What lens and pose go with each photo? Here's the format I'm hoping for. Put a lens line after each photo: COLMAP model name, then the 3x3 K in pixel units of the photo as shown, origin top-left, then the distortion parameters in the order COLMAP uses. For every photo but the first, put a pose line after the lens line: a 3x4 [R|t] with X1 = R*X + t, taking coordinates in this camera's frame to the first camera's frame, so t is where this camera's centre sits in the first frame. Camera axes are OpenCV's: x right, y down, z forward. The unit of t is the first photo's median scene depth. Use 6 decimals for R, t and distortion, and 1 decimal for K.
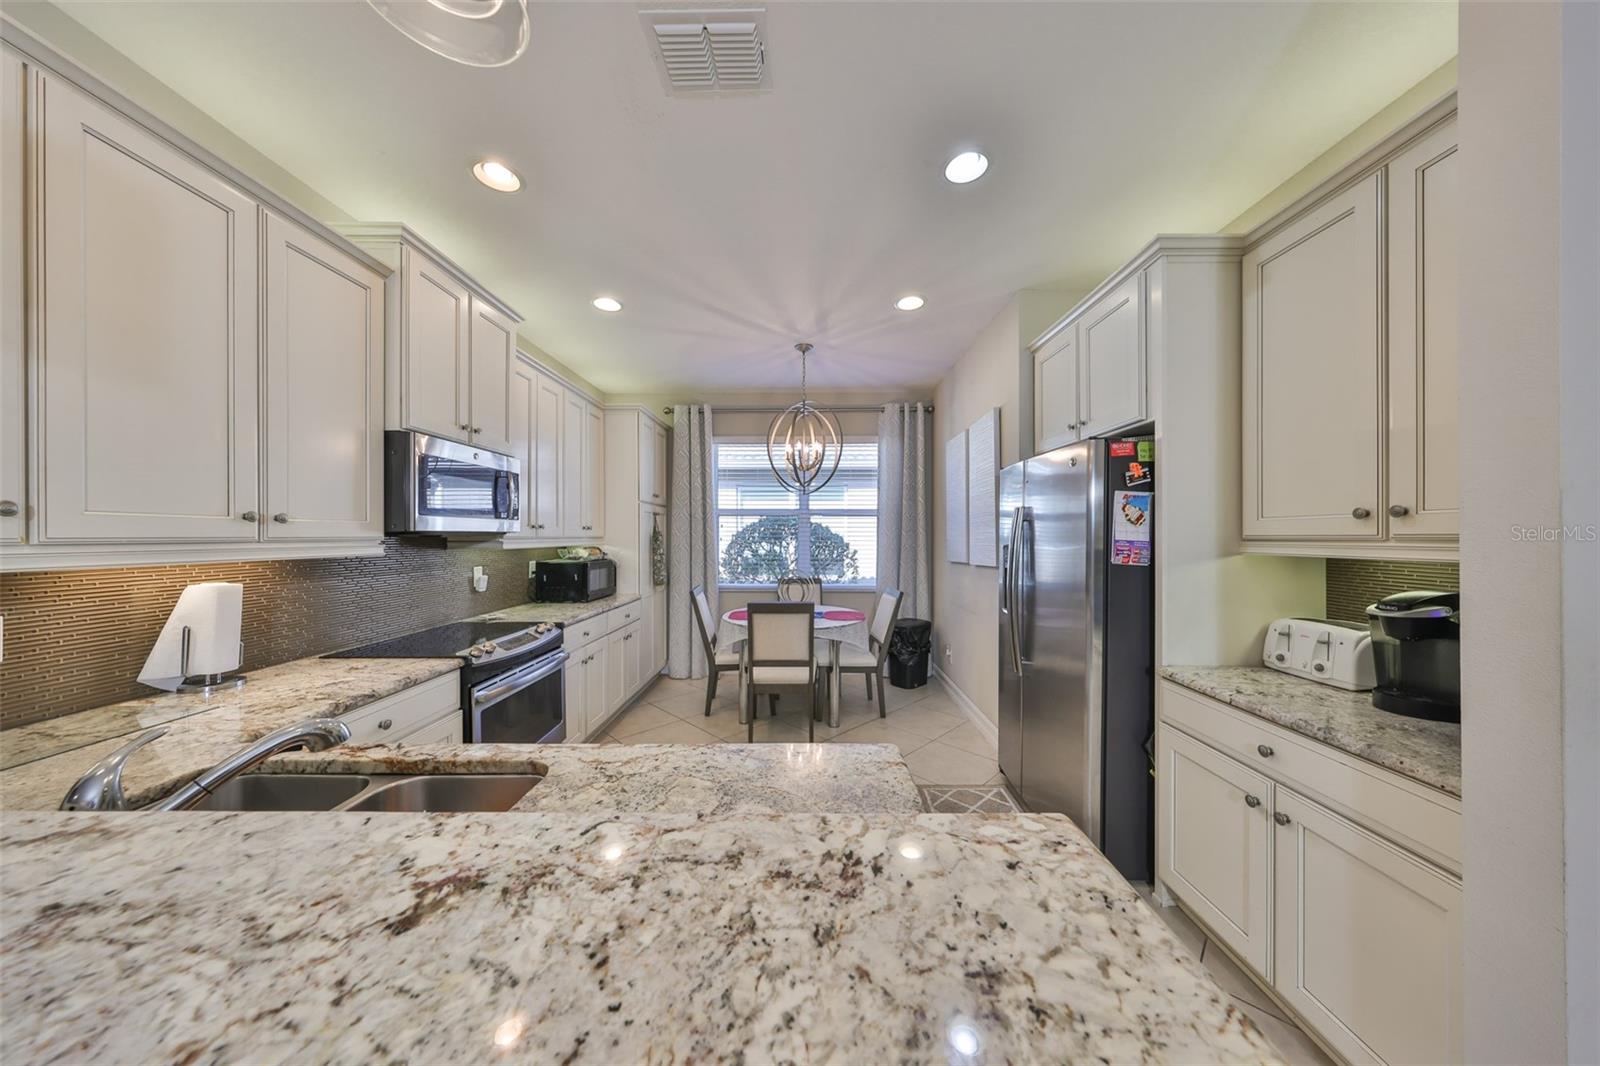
lens RADIAL K [[499.0, 0, 795.0], [0, 499.0, 539.6], [0, 0, 1]] dist [-0.000534, -0.000086]
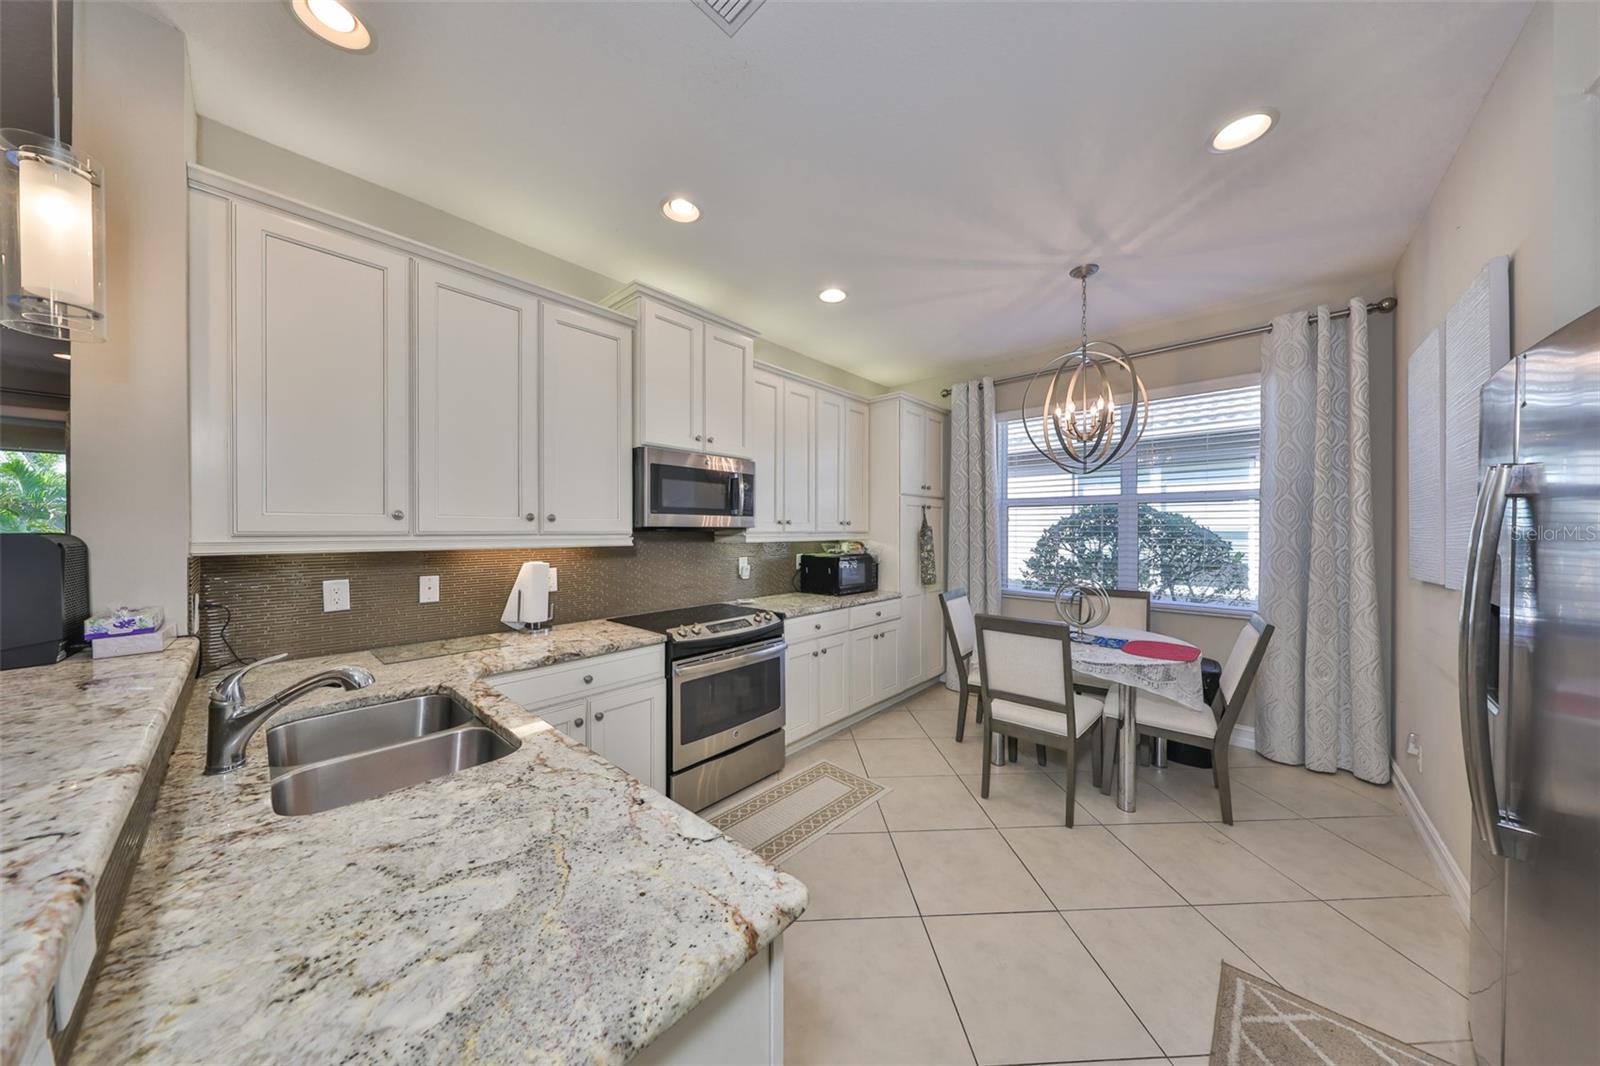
lens RADIAL K [[499.0, 0, 799.1], [0, 499.0, 535.2], [0, 0, 1]] dist [-0.000534, -0.000086]
pose [[0.747032, 0.007234, -0.664748, 0.218683], [-0.006034, 0.999973, 0.004101, -0.002175], [0.664760, 0.000948, 0.747056, 0.208408]]
